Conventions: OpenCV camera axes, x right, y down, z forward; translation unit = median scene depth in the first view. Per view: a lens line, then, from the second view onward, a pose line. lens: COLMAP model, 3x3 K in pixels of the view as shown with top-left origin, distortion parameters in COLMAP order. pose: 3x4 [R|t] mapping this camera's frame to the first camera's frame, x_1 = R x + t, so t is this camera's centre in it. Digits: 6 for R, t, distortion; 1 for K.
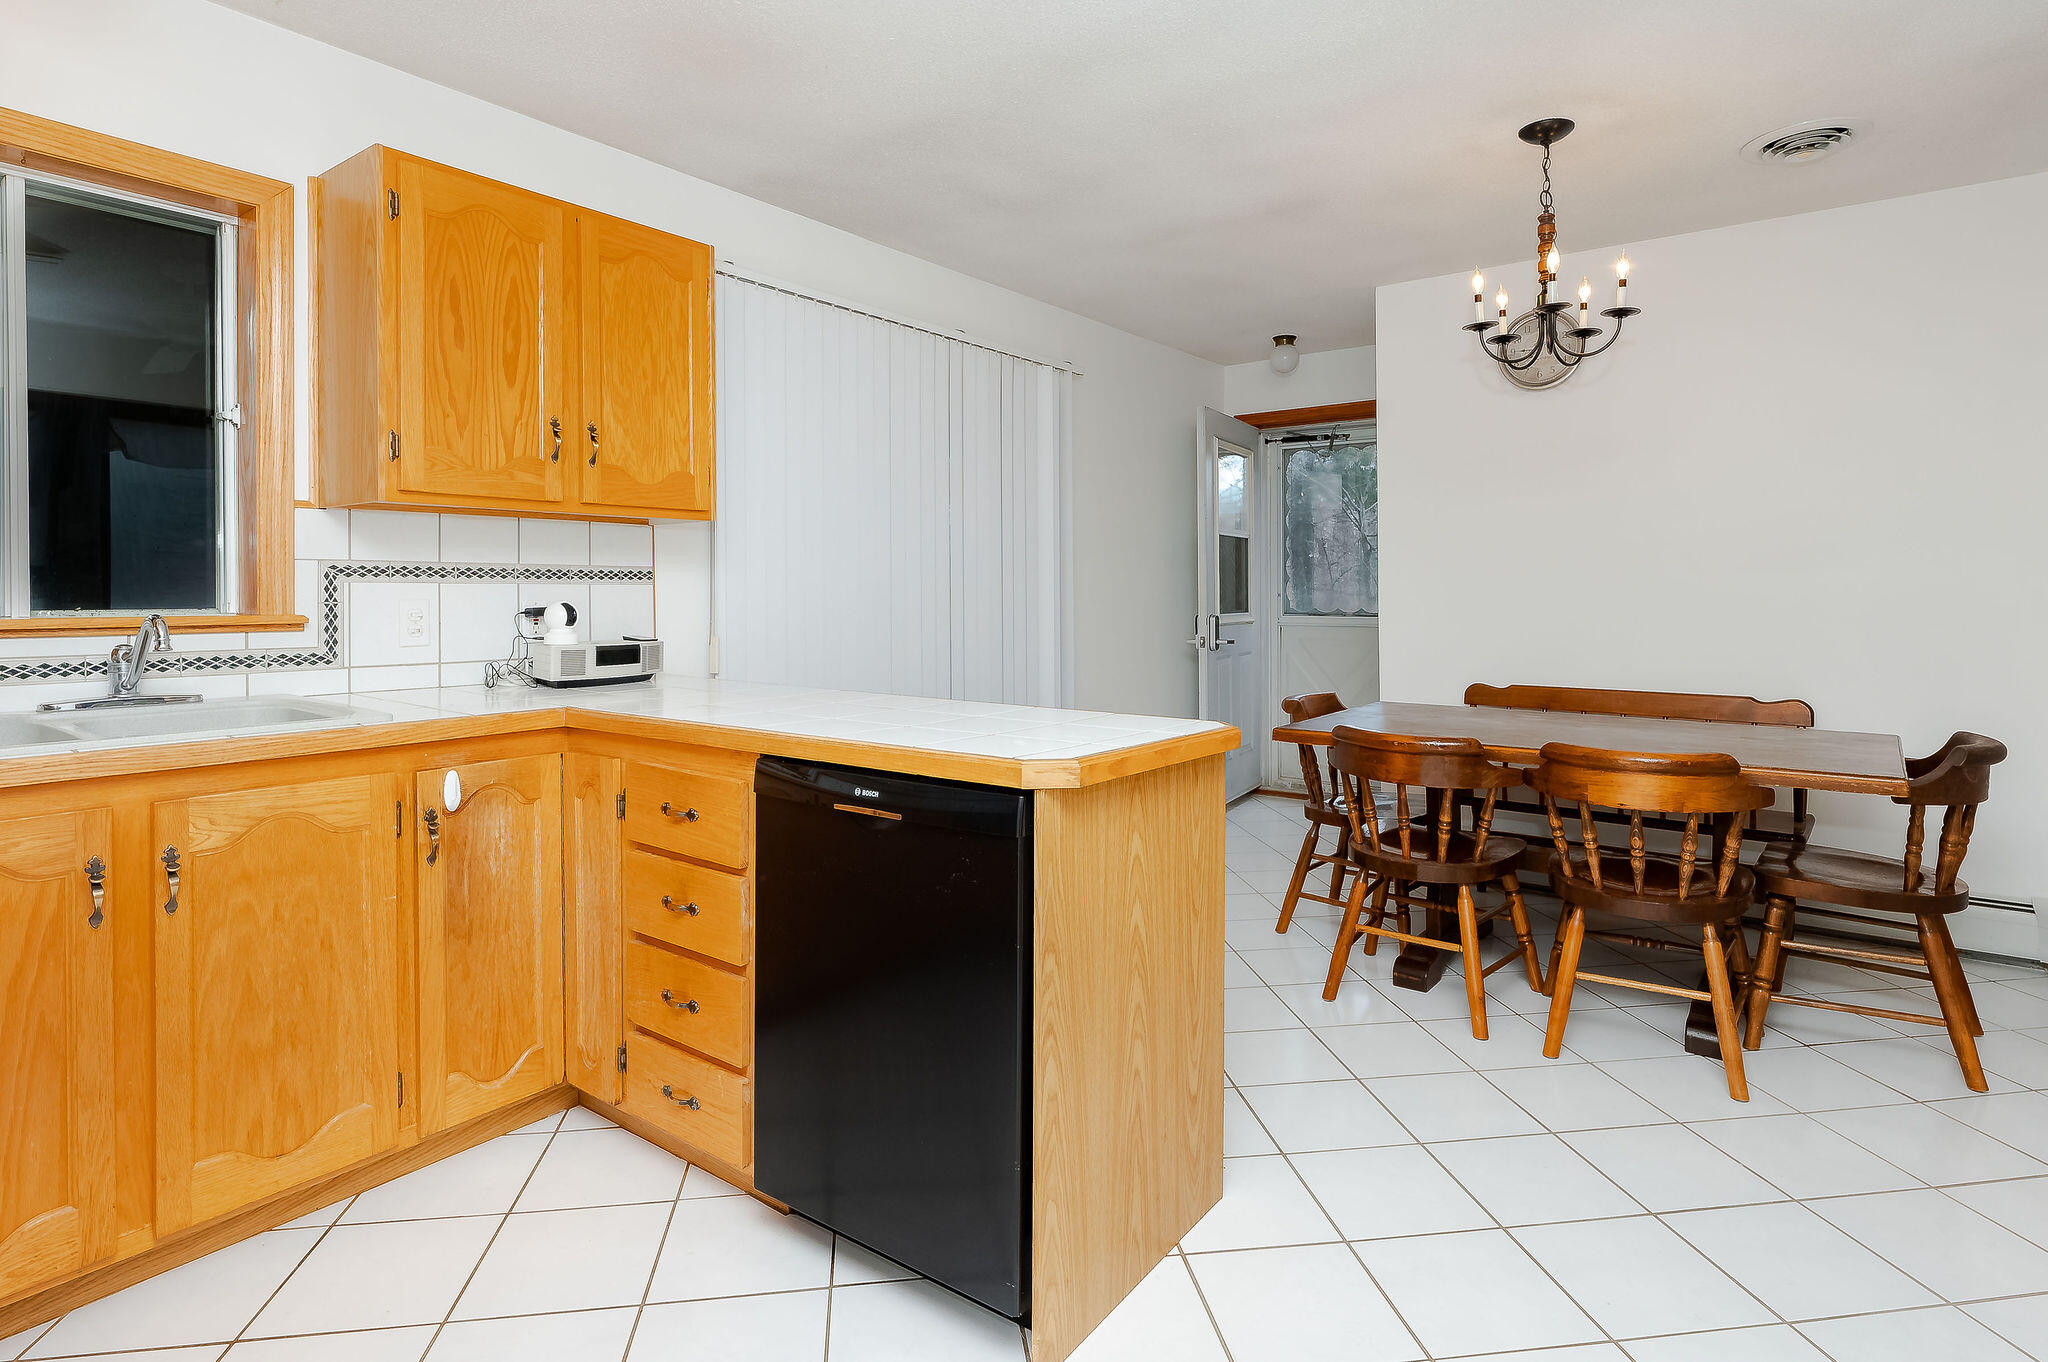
lens RADIAL K [[1073.7, 0, 1022.0], [0, 1073.7, 602.7], [0, 0, 1]] dist [-0.024465, 0.000093]
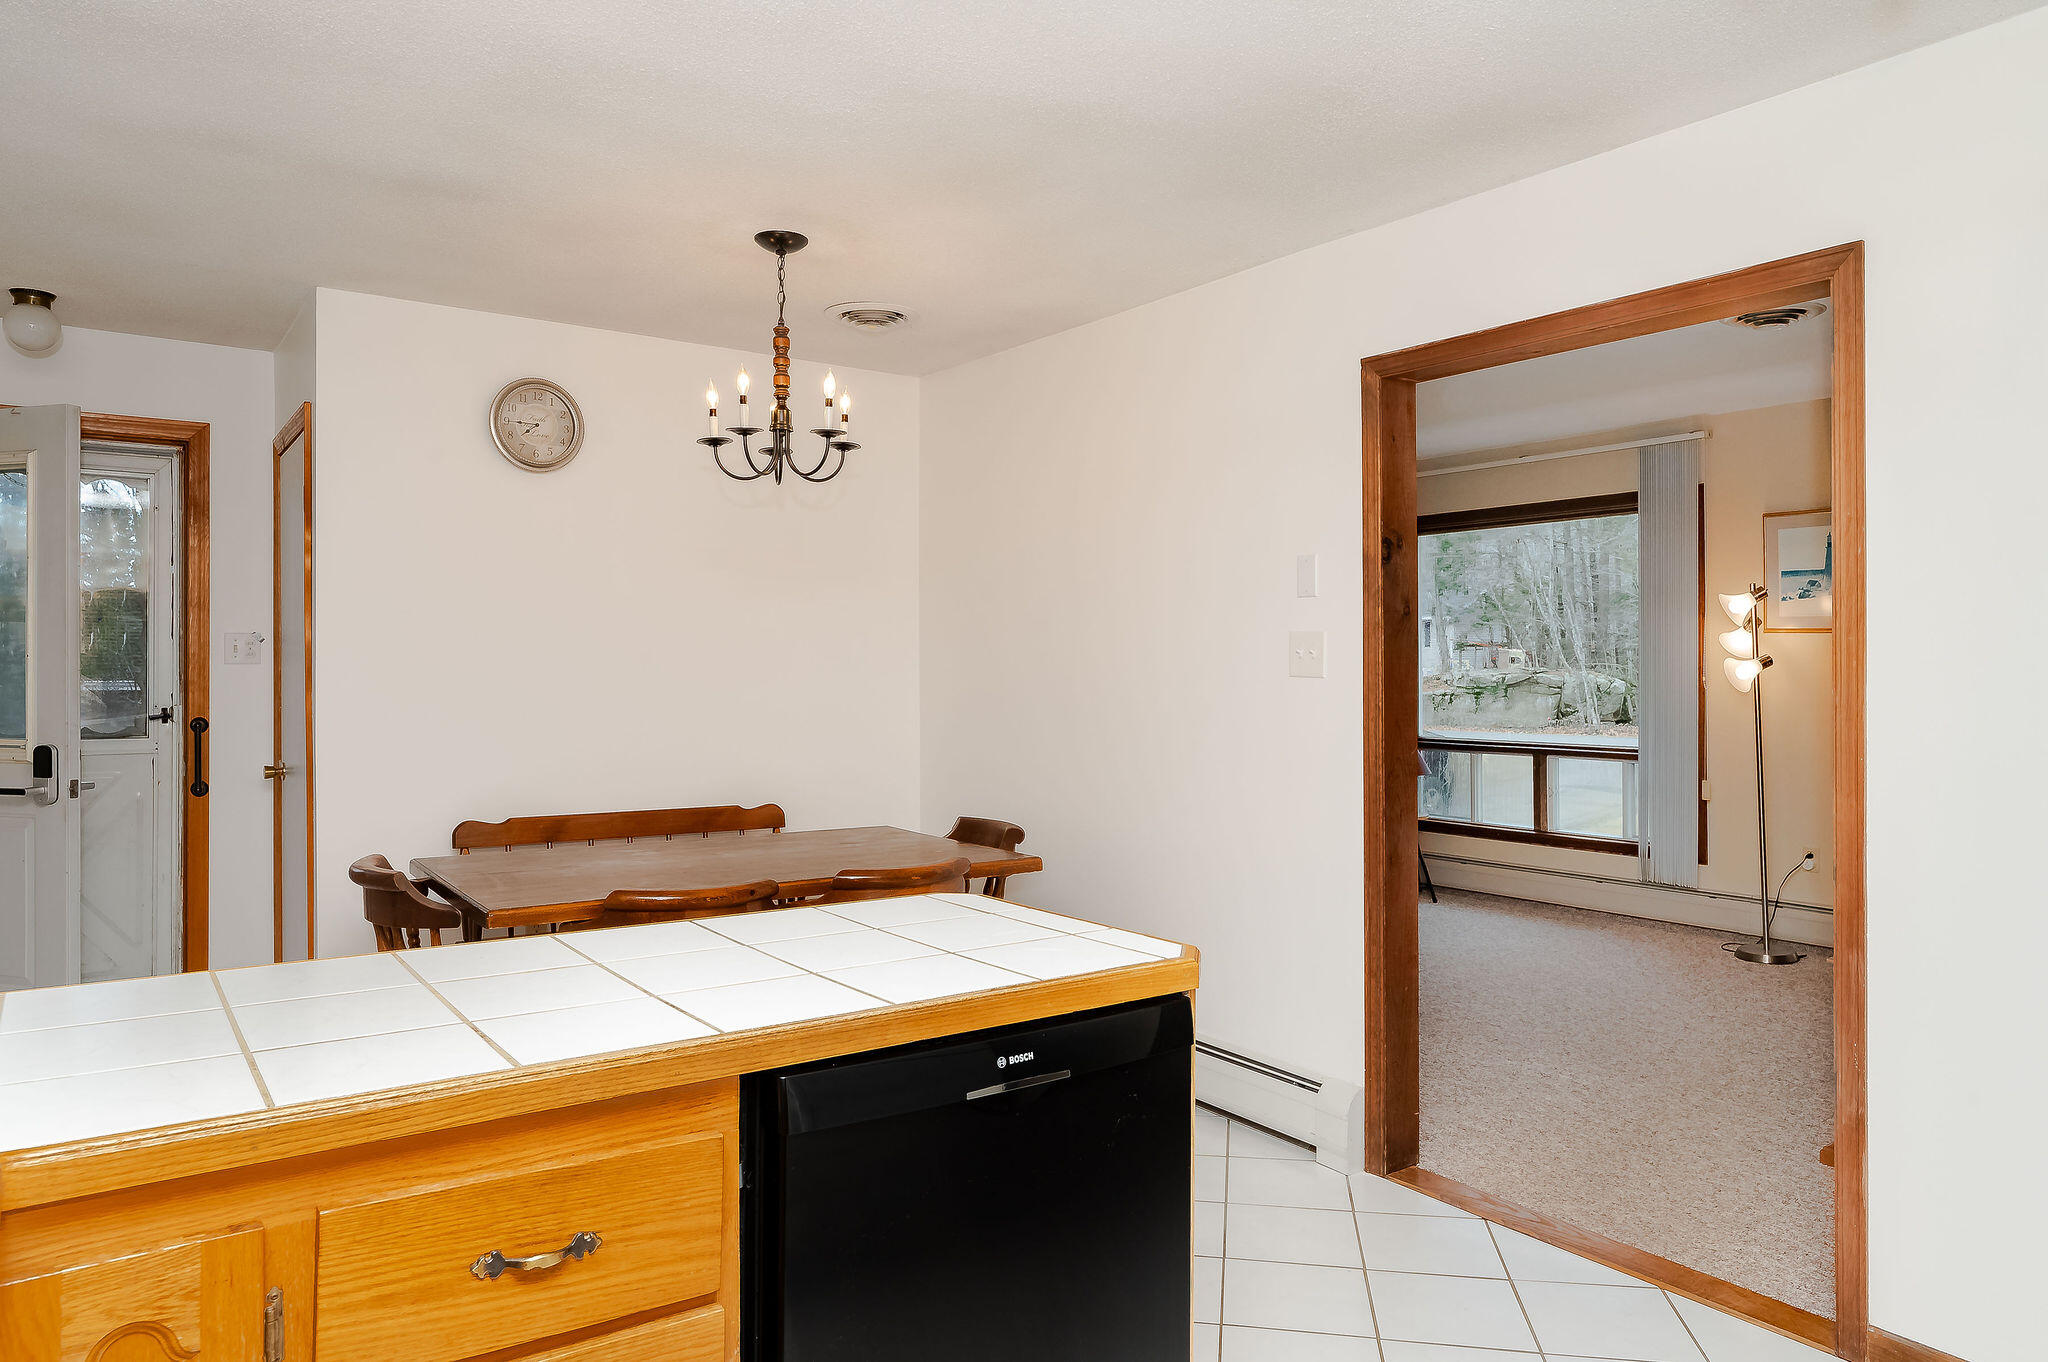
lens RADIAL K [[1326.4, 0, 1030.8], [0, 1326.4, 679.2], [0, 0, 1]] dist [-0.006629, -0.001557]
pose [[0.293300, -0.005240, 0.956006, -0.591214], [0.005480, 0.999978, 0.003800, -0.048732], [-0.956005, 0.004125, 0.293322, 0.432337]]
